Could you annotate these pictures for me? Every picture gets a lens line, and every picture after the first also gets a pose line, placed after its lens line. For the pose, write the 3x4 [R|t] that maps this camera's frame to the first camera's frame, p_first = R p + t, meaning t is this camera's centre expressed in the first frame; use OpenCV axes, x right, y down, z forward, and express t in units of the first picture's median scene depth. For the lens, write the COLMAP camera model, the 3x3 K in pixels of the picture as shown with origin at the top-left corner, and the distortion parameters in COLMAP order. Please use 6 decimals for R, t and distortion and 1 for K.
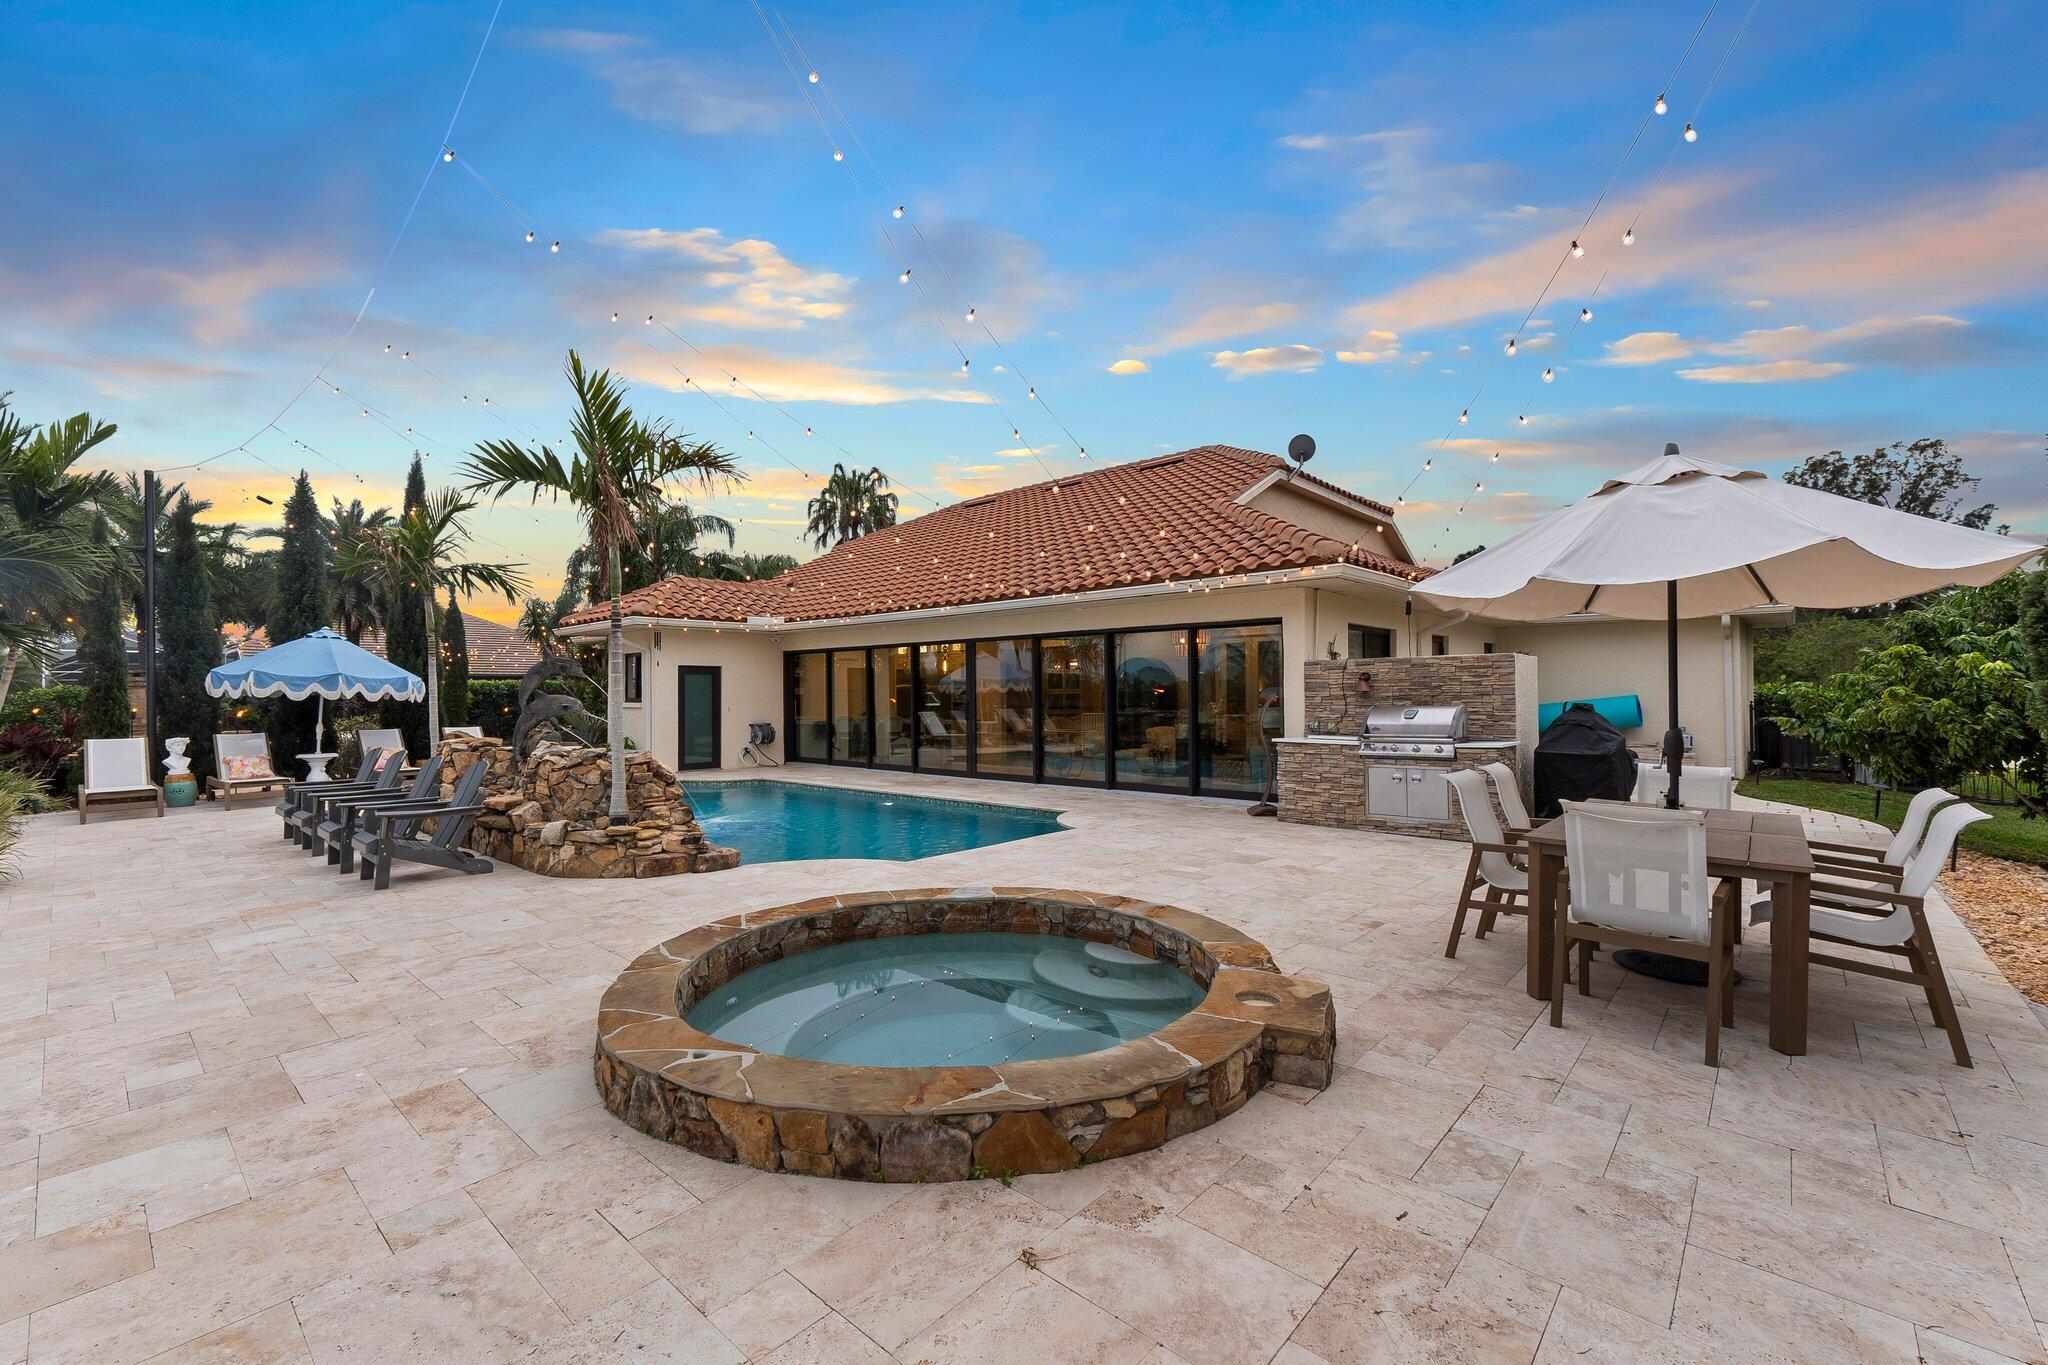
lens RADIAL K [[851.0, 0, 1024.2], [0, 851.0, 692.4], [0, 0, 1]] dist [0.008122, 0.000064]
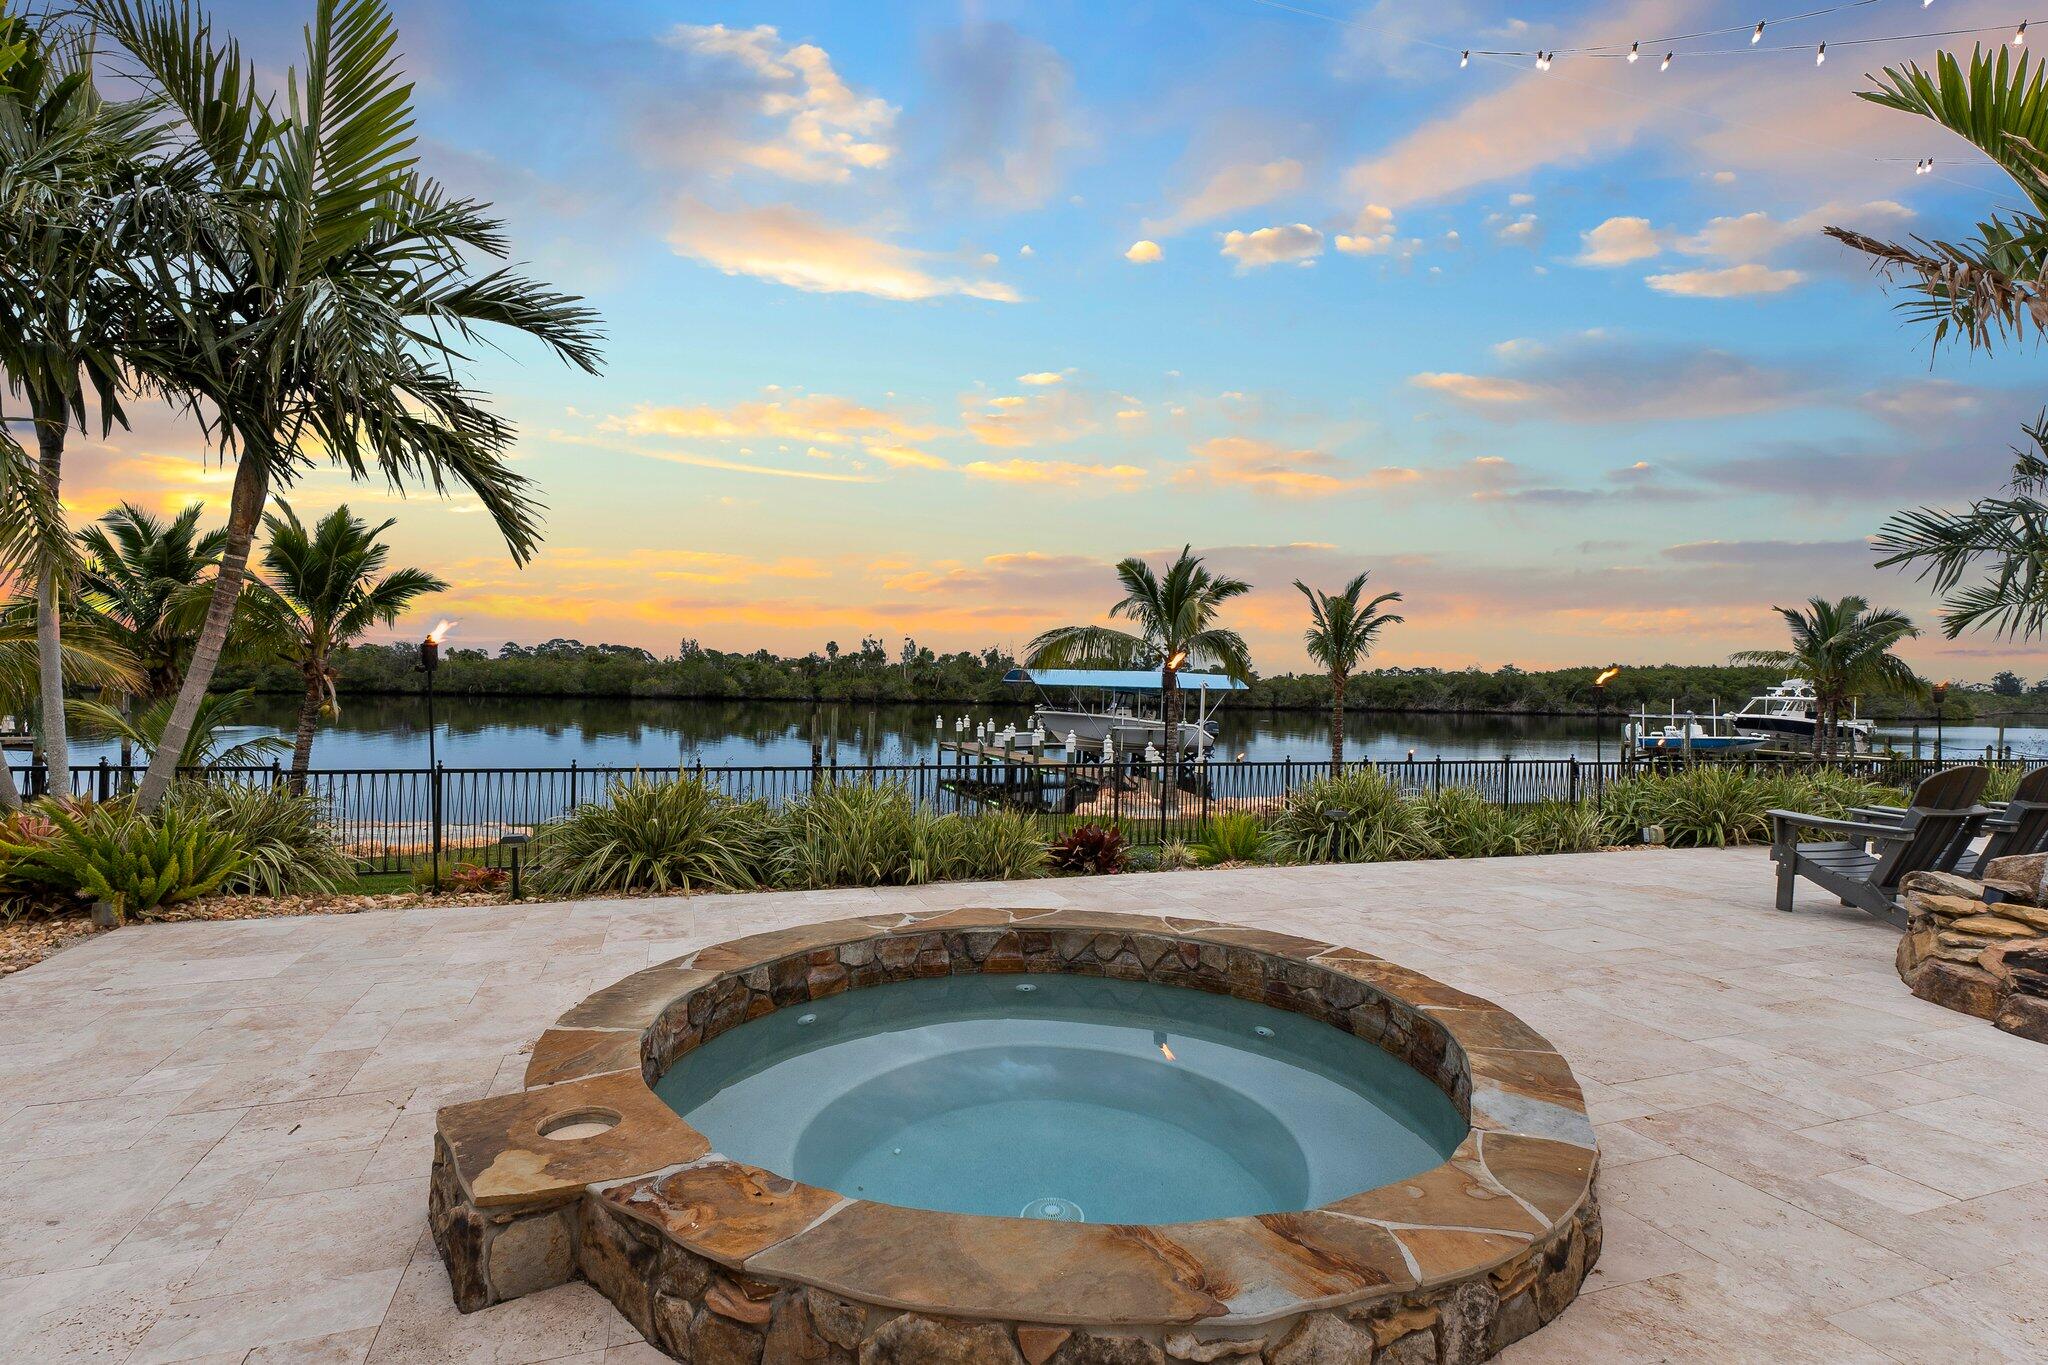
lens RADIAL K [[1021.1, 0, 1029.5], [0, 1021.1, 681.1], [0, 0, 1]] dist [-0.000321, 0.000698]
pose [[-0.489923, -0.000807, -0.871766, 0.149393], [-0.012740, 0.999899, 0.006235, 0.009898], [0.871673, 0.014161, -0.489884, 0.327570]]
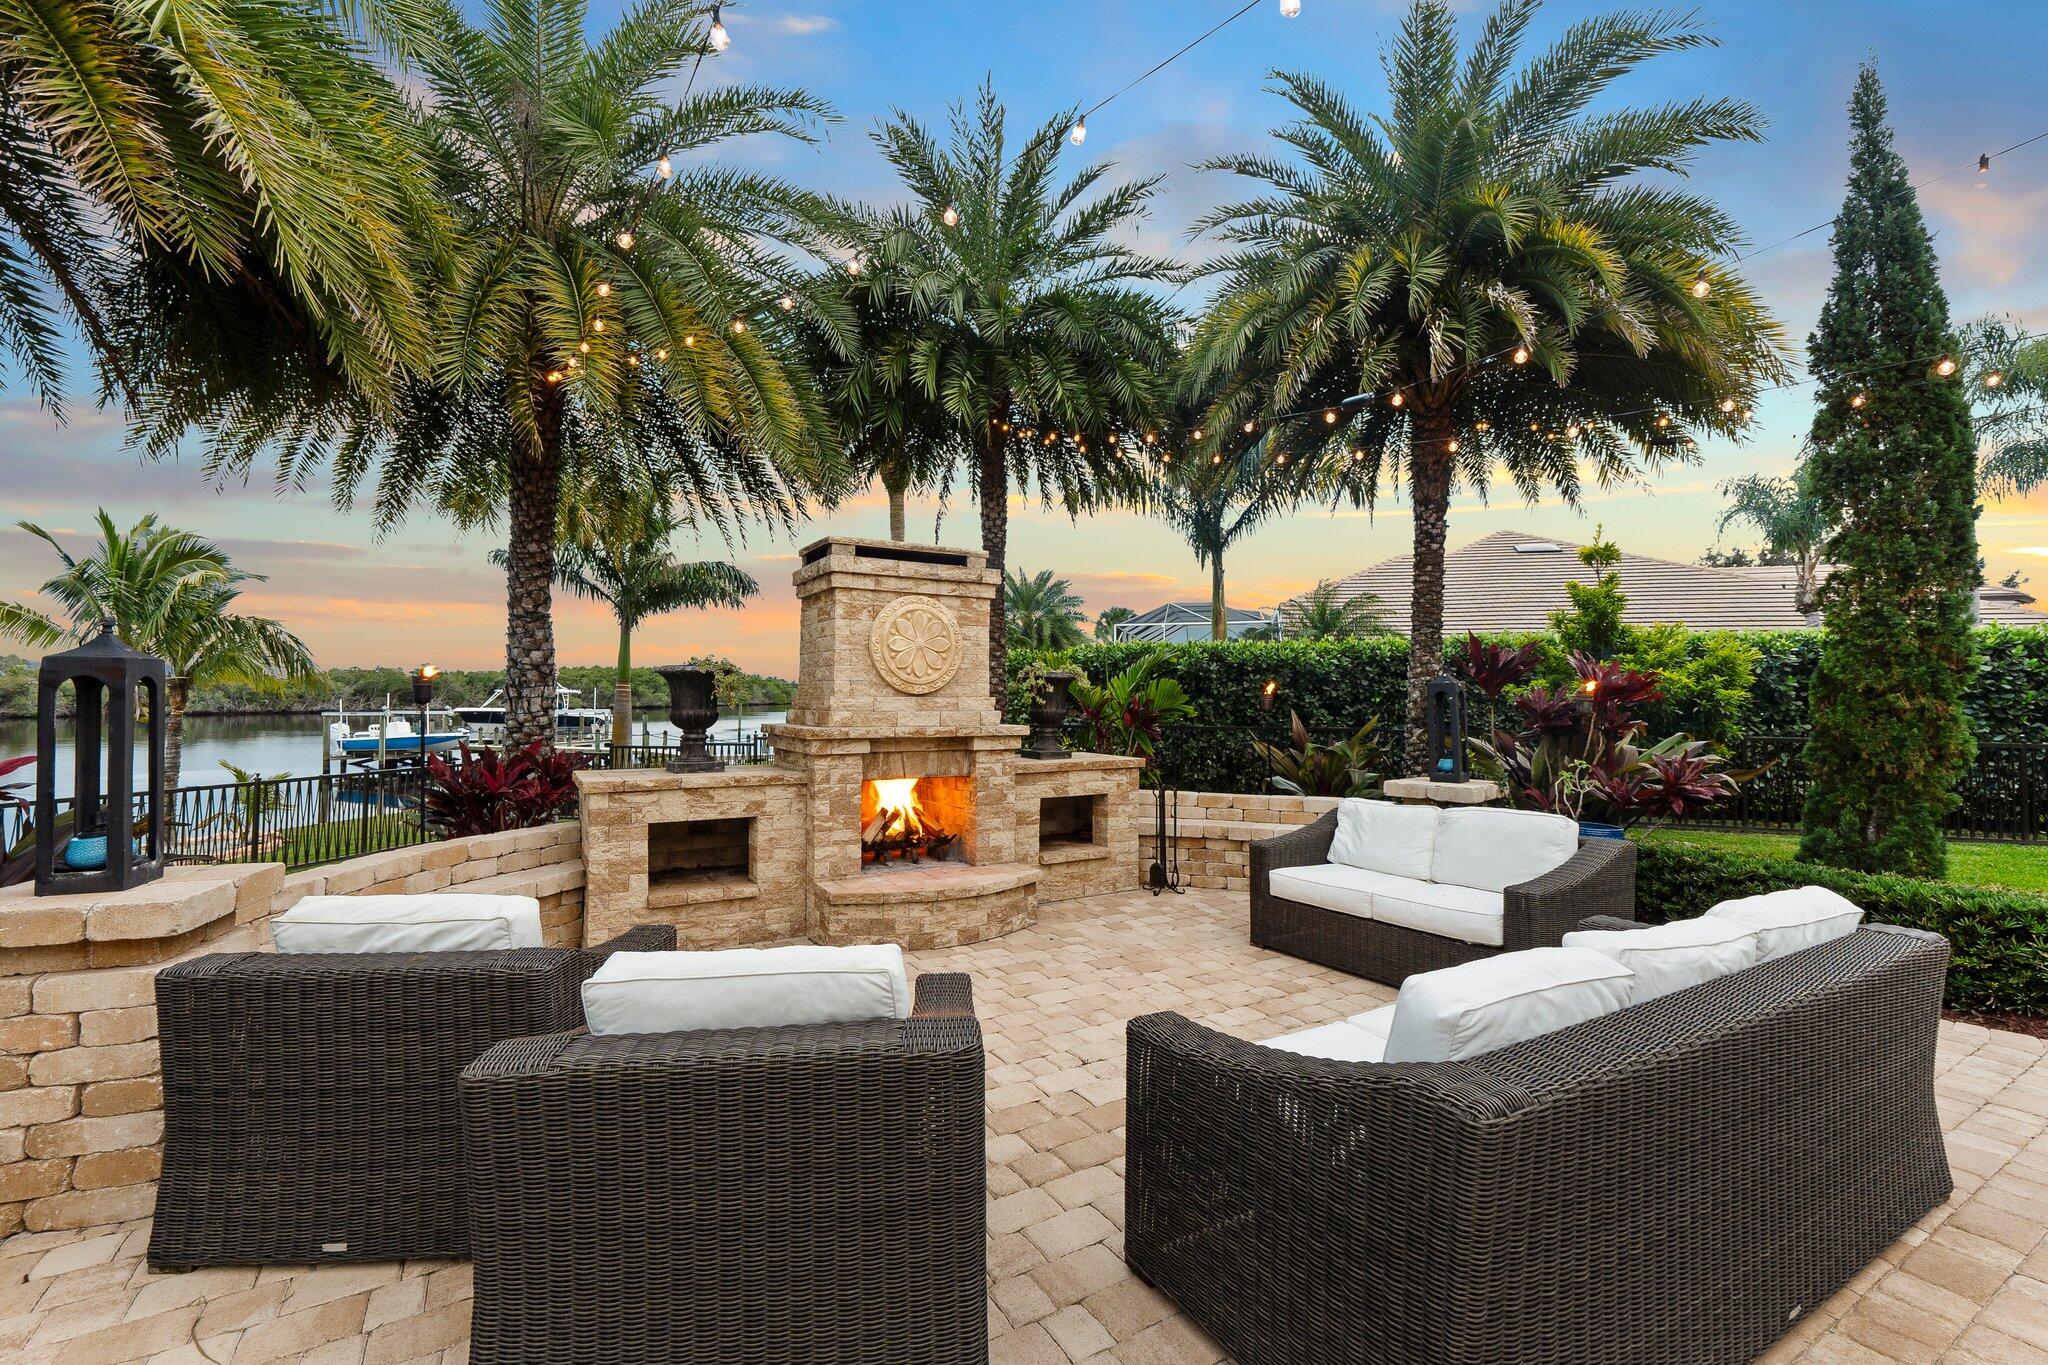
lens RADIAL K [[857.8, 0, 1022.2], [0, 857.8, 679.4], [0, 0, 1]] dist [0.008511, 0.000078]
pose [[0.455329, -0.001890, -0.890321, -0.978145], [-0.006471, 0.999964, -0.005432, 0.027640], [0.890300, 0.008234, 0.455300, 1.170528]]
